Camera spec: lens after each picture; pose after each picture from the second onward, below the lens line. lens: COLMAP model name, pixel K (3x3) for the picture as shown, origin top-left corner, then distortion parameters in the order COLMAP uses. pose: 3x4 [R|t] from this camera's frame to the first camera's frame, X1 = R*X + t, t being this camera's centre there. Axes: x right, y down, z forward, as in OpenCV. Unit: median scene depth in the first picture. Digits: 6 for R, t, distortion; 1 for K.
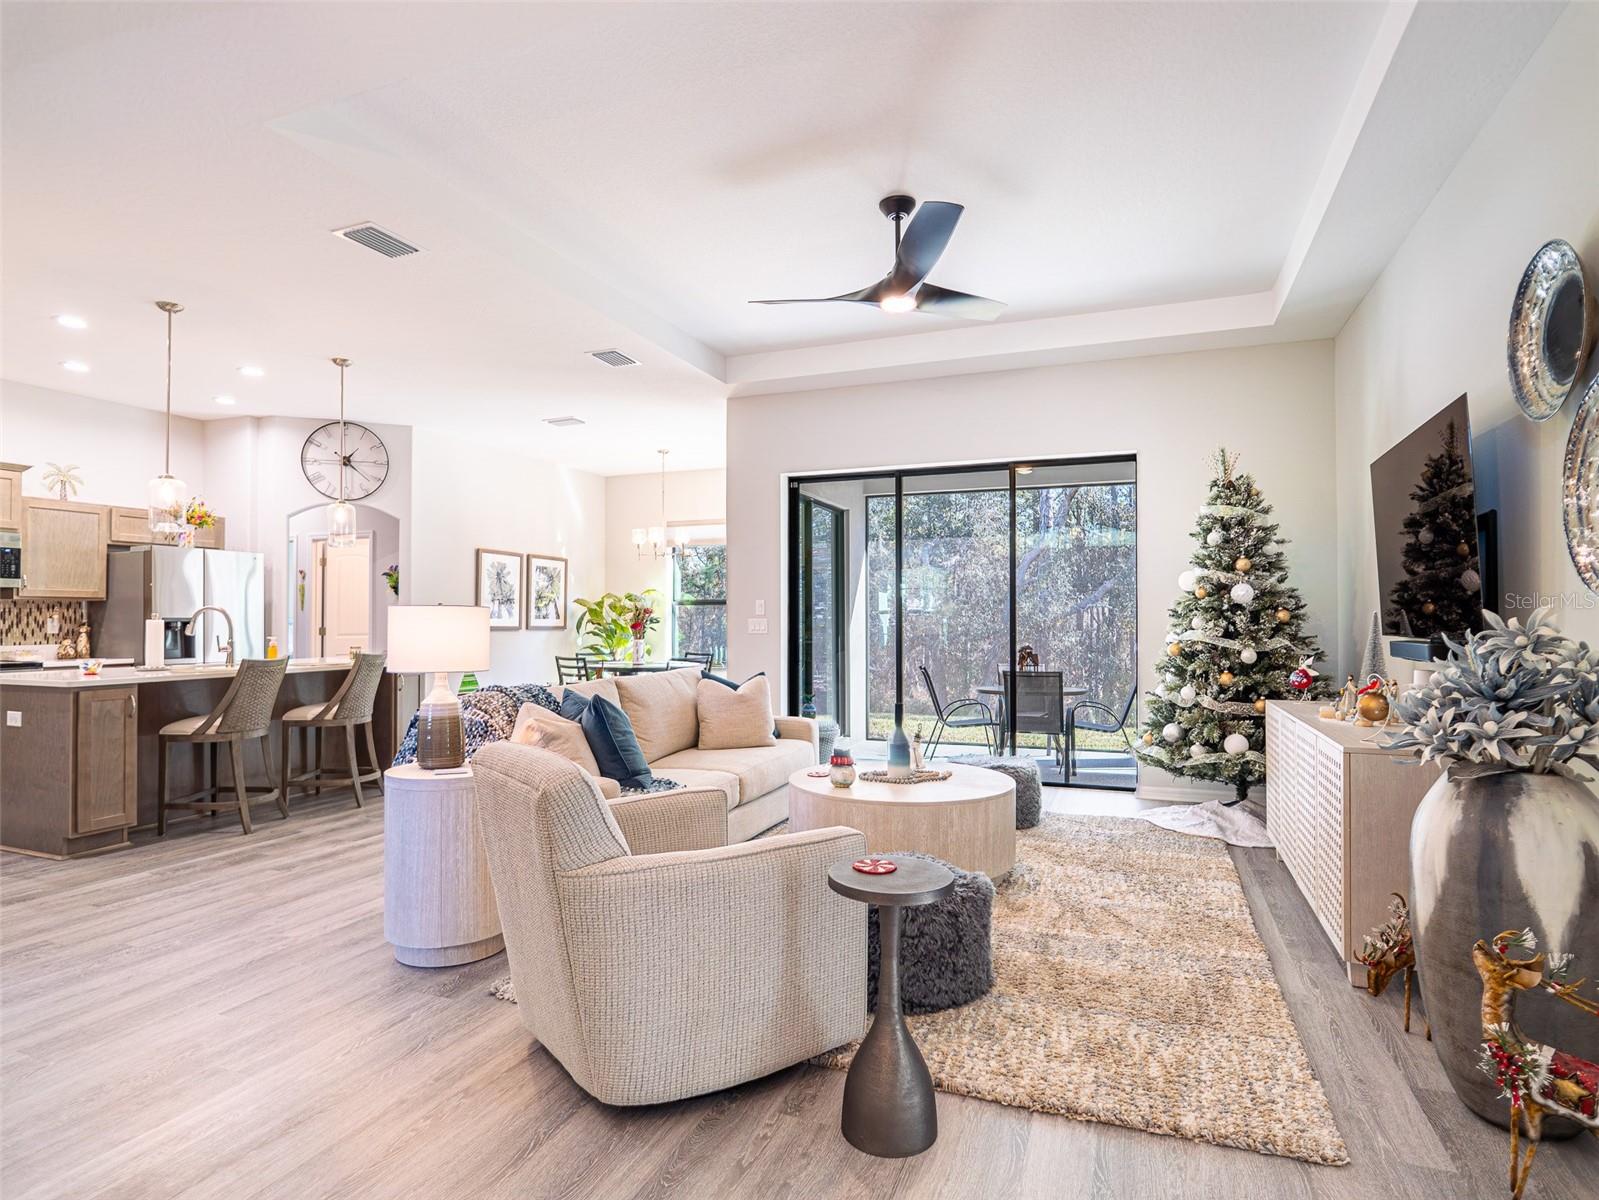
lens RADIAL K [[848.2, 0, 801.1], [0, 848.2, 608.4], [0, 0, 1]] dist [-0.015780, 0.000976]
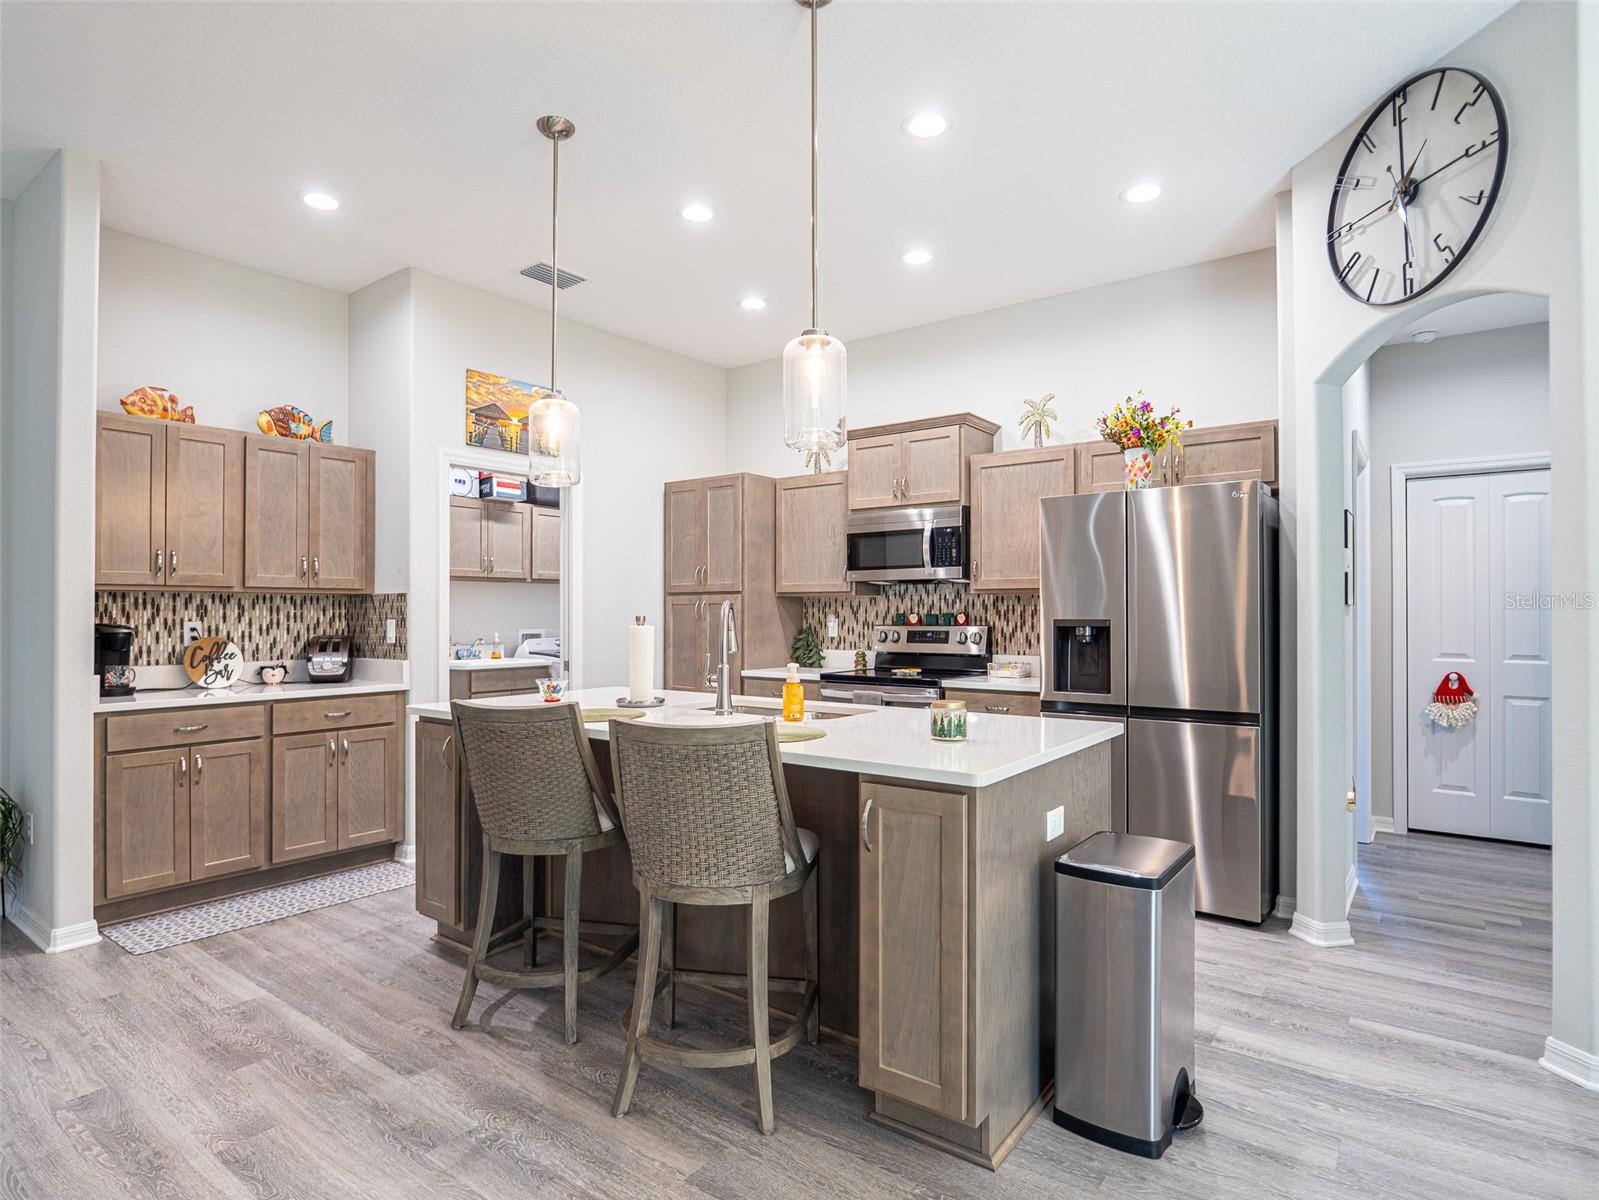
lens RADIAL K [[875.8, 0, 792.2], [0, 875.8, 602.0], [0, 0, 1]] dist [-0.016311, 0.001344]
pose [[-0.274283, -0.007167, -0.961622, -0.182793], [0.013904, 0.999838, -0.011417, 0.004126], [0.961549, -0.016502, -0.274139, 1.388695]]
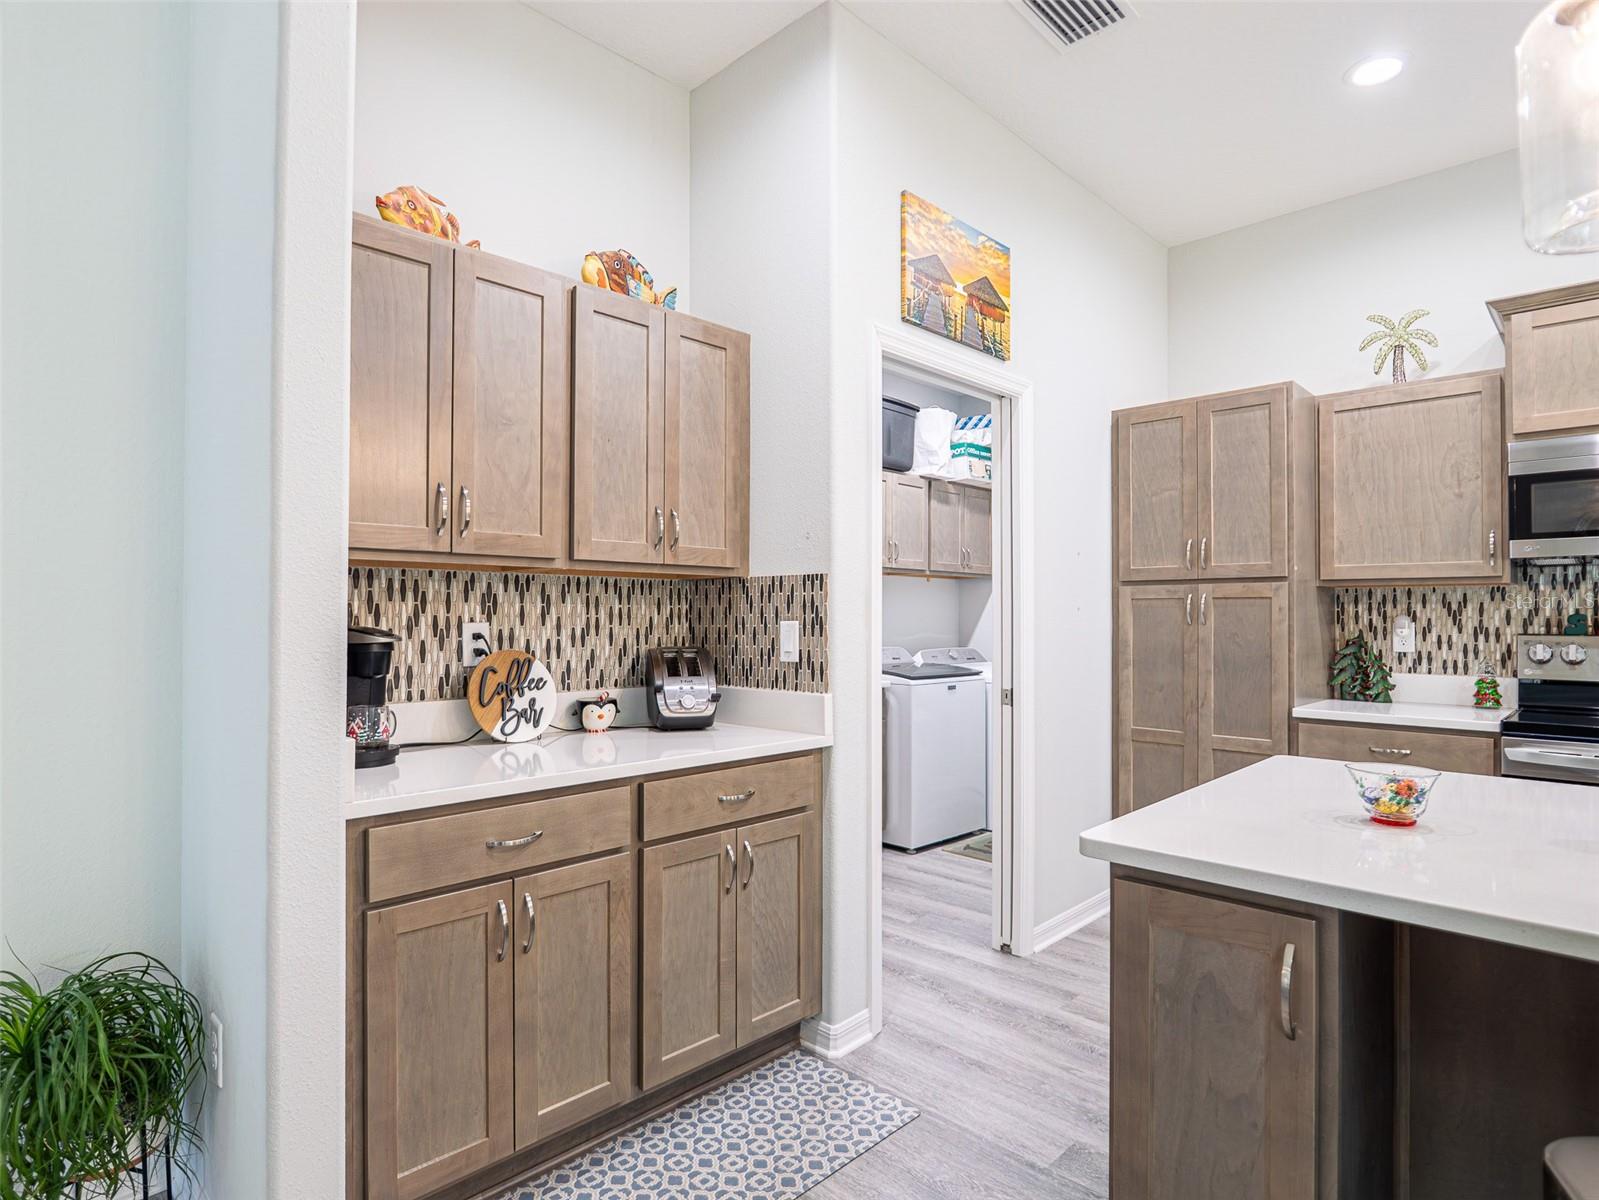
lens RADIAL K [[875.8, 0, 792.2], [0, 875.8, 602.0], [0, 0, 1]] dist [-0.016311, 0.001344]
pose [[-0.397159, -0.011568, -0.917677, -0.479309], [0.009718, 0.999812, -0.016809, 0.003851], [0.917698, -0.015593, -0.396972, 0.921267]]
